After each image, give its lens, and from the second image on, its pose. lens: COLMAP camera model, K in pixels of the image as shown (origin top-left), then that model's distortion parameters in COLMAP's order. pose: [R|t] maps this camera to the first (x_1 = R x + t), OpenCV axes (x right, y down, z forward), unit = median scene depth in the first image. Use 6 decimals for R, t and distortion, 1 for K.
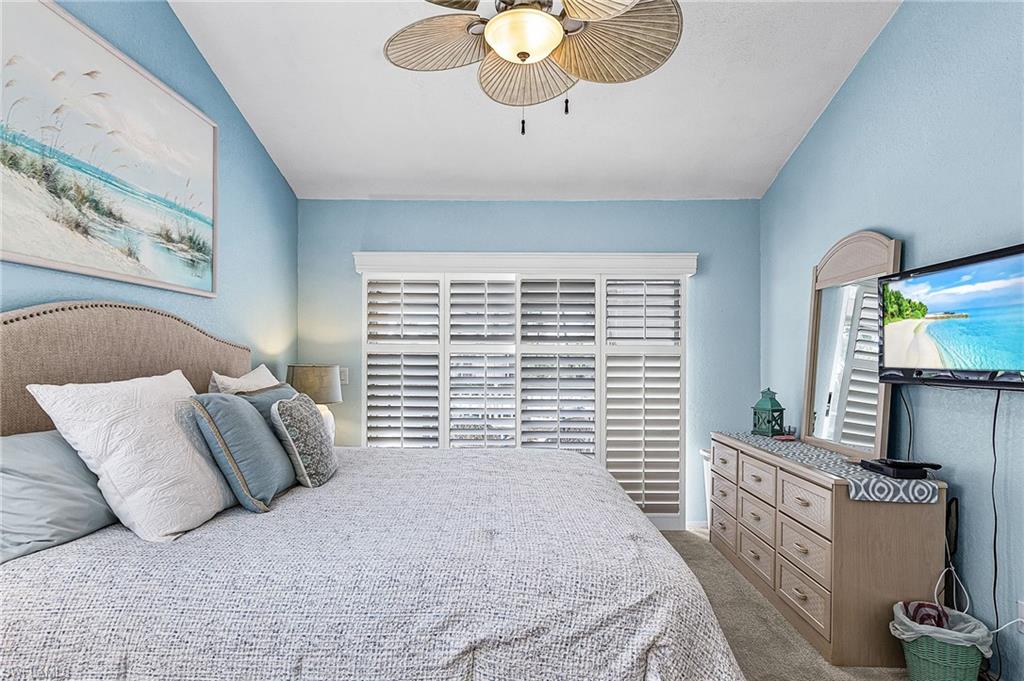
lens RADIAL K [[513.6, 0, 501.3], [0, 513.6, 363.8], [0, 0, 1]] dist [0.001006, -0.000949]
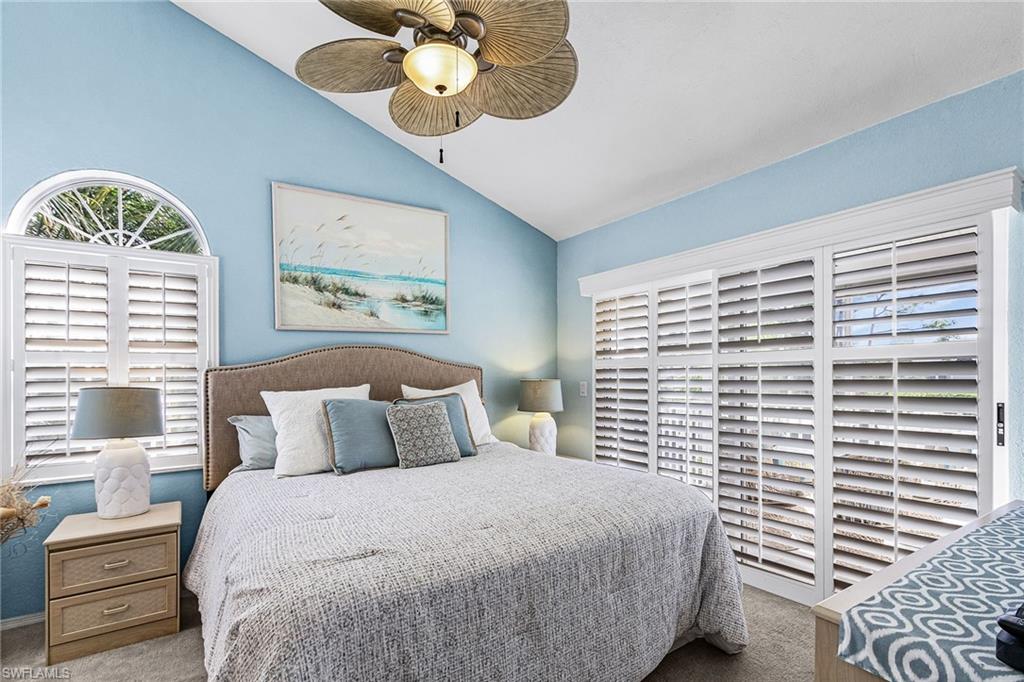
lens RADIAL K [[480.3, 0, 517.3], [0, 480.3, 378.5], [0, 0, 1]] dist [0.003735, -0.000884]
pose [[0.579772, -0.008547, -0.814734, 0.697674], [0.011096, 0.999935, -0.002593, 0.003054], [0.814703, -0.007537, 0.579829, 0.399981]]
